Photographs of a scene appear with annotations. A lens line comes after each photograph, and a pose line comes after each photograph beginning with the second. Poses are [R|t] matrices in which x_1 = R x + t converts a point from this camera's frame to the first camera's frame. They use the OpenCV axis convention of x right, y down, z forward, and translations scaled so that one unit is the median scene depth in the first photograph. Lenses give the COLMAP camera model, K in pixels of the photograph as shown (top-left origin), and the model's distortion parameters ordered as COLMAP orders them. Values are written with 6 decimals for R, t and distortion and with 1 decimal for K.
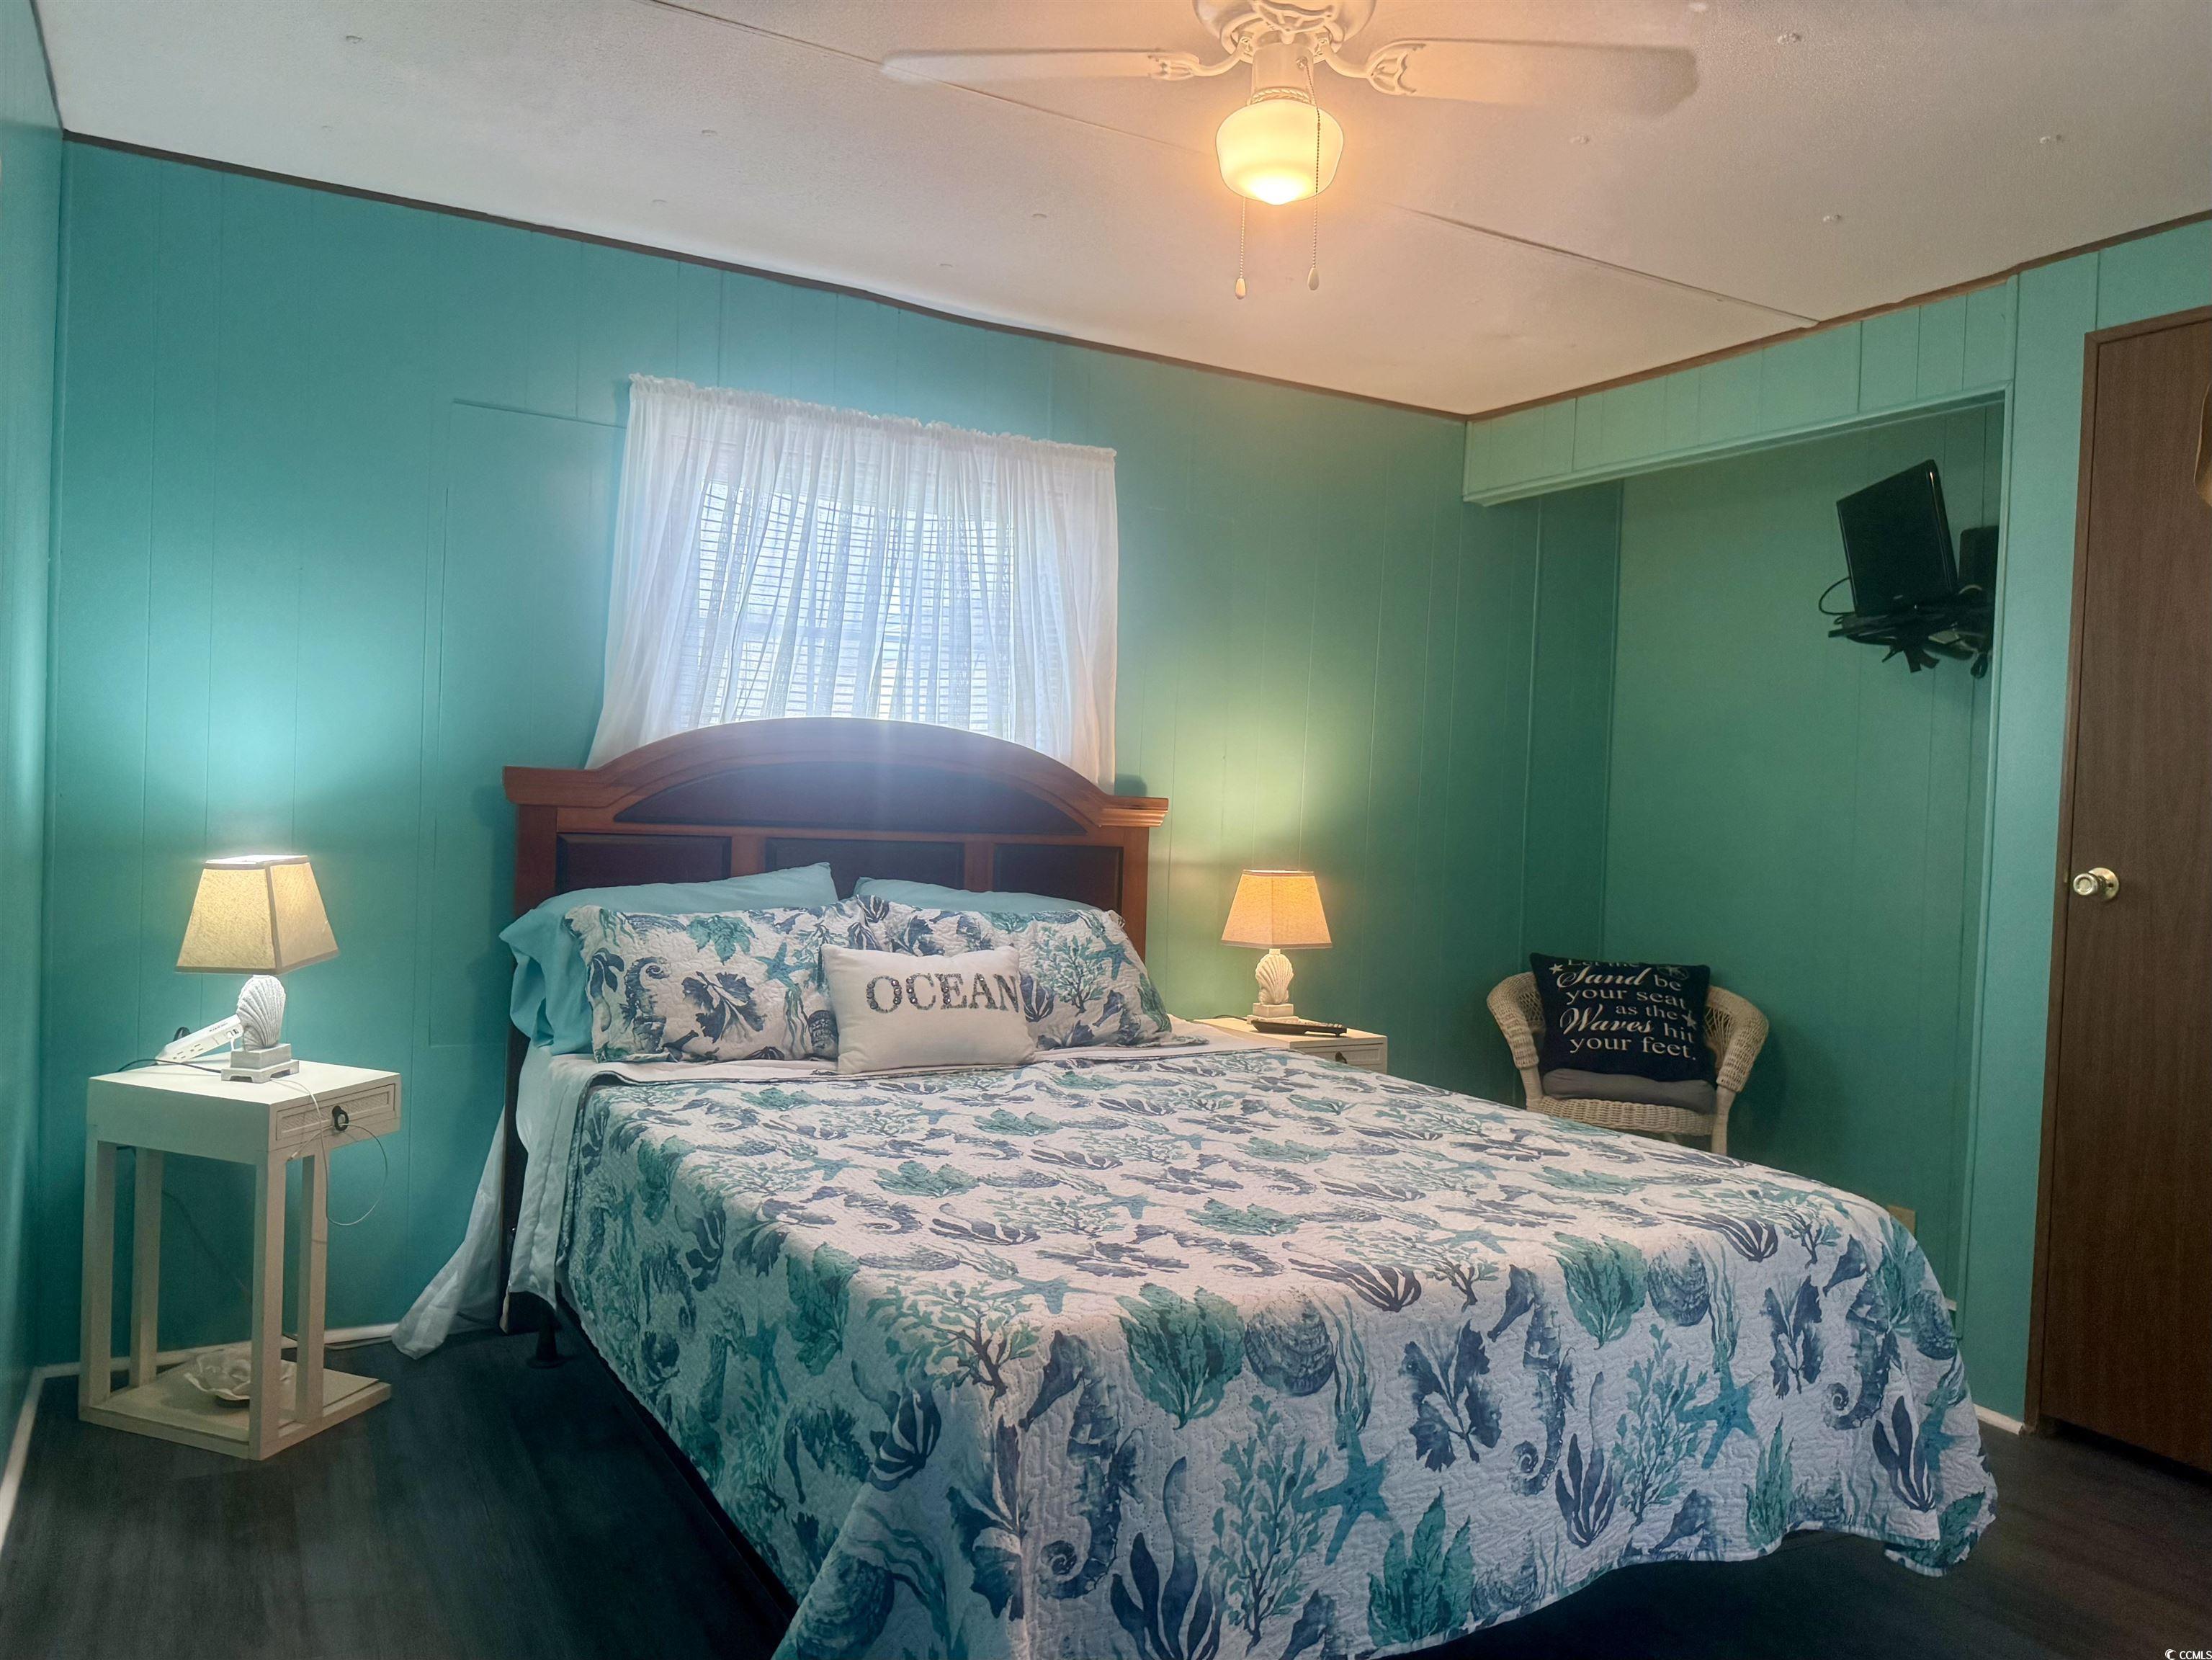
lens RADIAL K [[1546.4, 0, 1106.0], [0, 1546.4, 830.0], [0, 0, 1]] dist [0.153045, -0.290256]
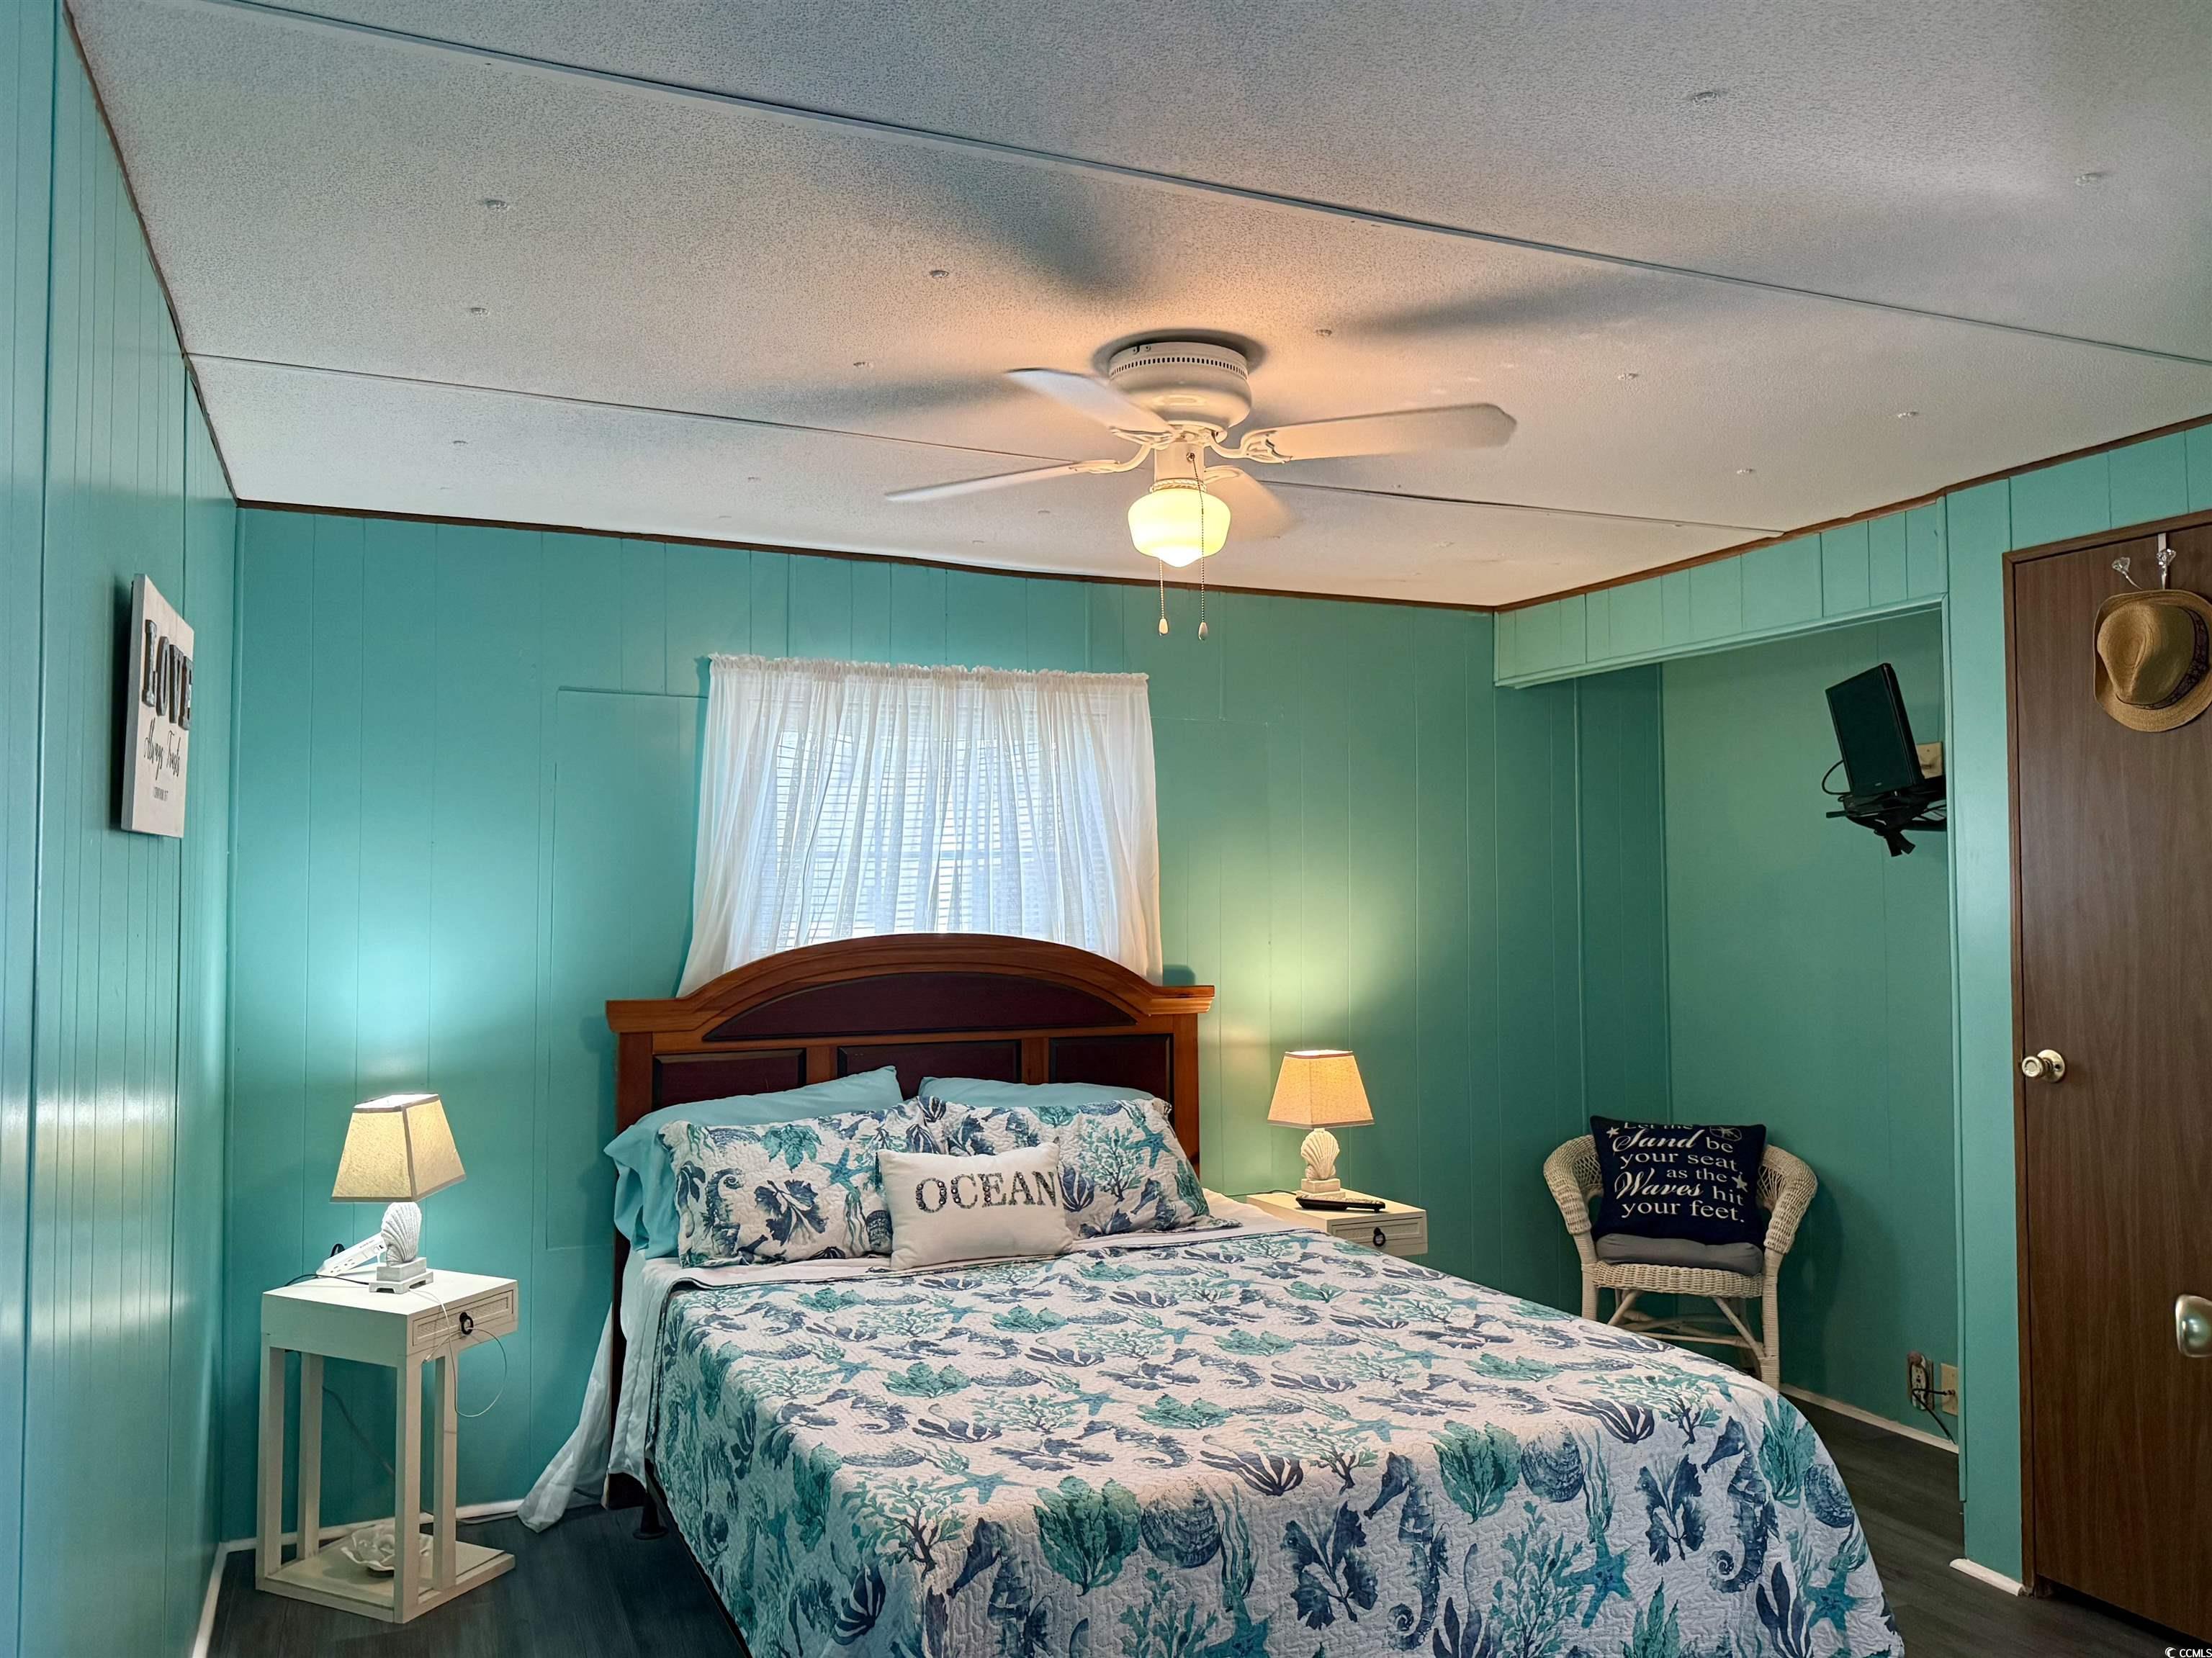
lens RADIAL K [[1605.6, 0, 1104.6], [0, 1605.6, 855.3], [0, 0, 1]] dist [0.146568, -0.281084]
pose [[0.994424, -0.045840, -0.094974, 0.158425], [0.040117, 0.997311, -0.061323, -0.095436], [0.097530, 0.057171, 0.993589, -0.245763]]
